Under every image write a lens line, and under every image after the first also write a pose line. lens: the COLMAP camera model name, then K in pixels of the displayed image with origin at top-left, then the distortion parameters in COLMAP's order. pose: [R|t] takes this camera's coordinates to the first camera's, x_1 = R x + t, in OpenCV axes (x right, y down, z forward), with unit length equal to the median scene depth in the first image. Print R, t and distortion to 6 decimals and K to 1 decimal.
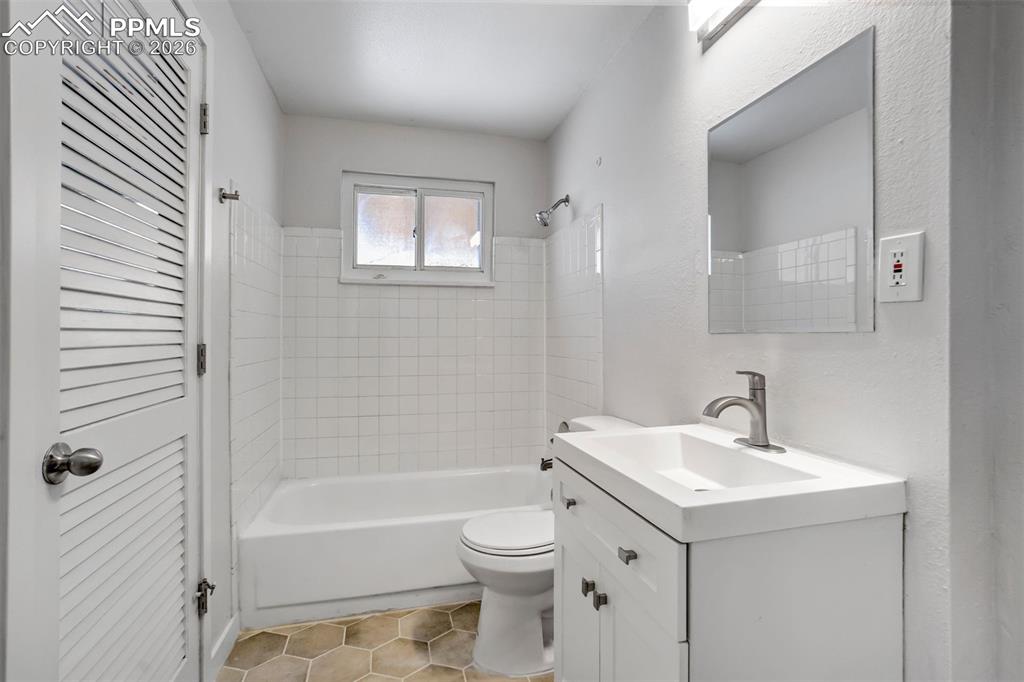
lens RADIAL K [[484.2, 0, 509.0], [0, 484.2, 338.6], [0, 0, 1]] dist [-0.036581, 0.016376]
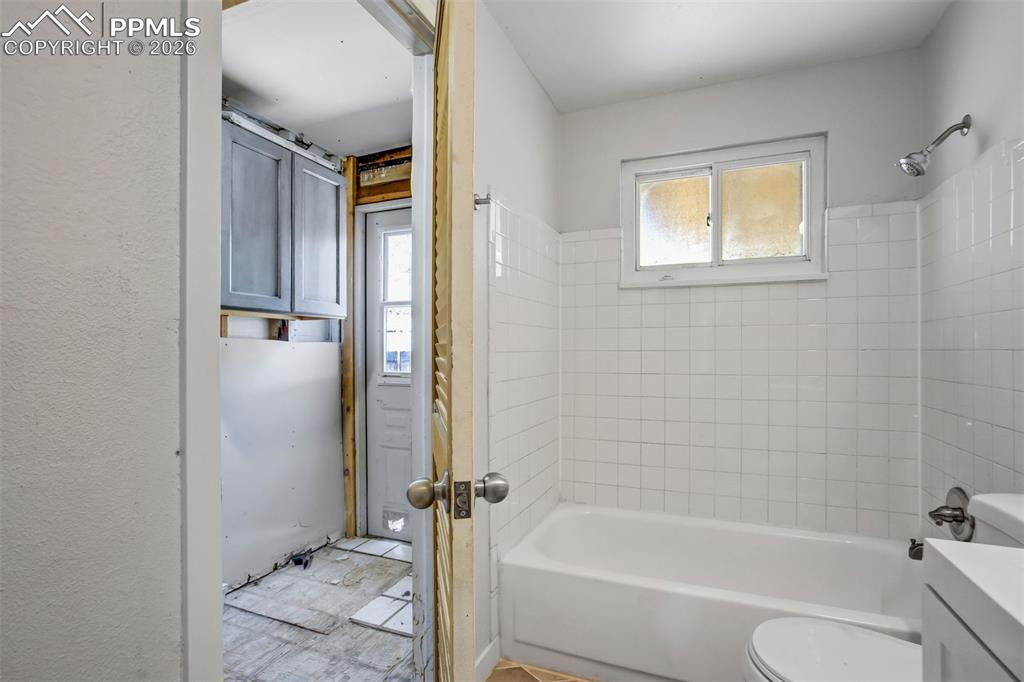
lens RADIAL K [[484.2, 0, 510.8], [0, 484.2, 350.5], [0, 0, 1]] dist [-0.036581, 0.016376]
pose [[0.798450, 0.000831, -0.602060, 0.022087], [-0.001713, 0.999998, -0.000891, -0.002025], [0.602058, 0.001743, 0.798450, 0.174771]]
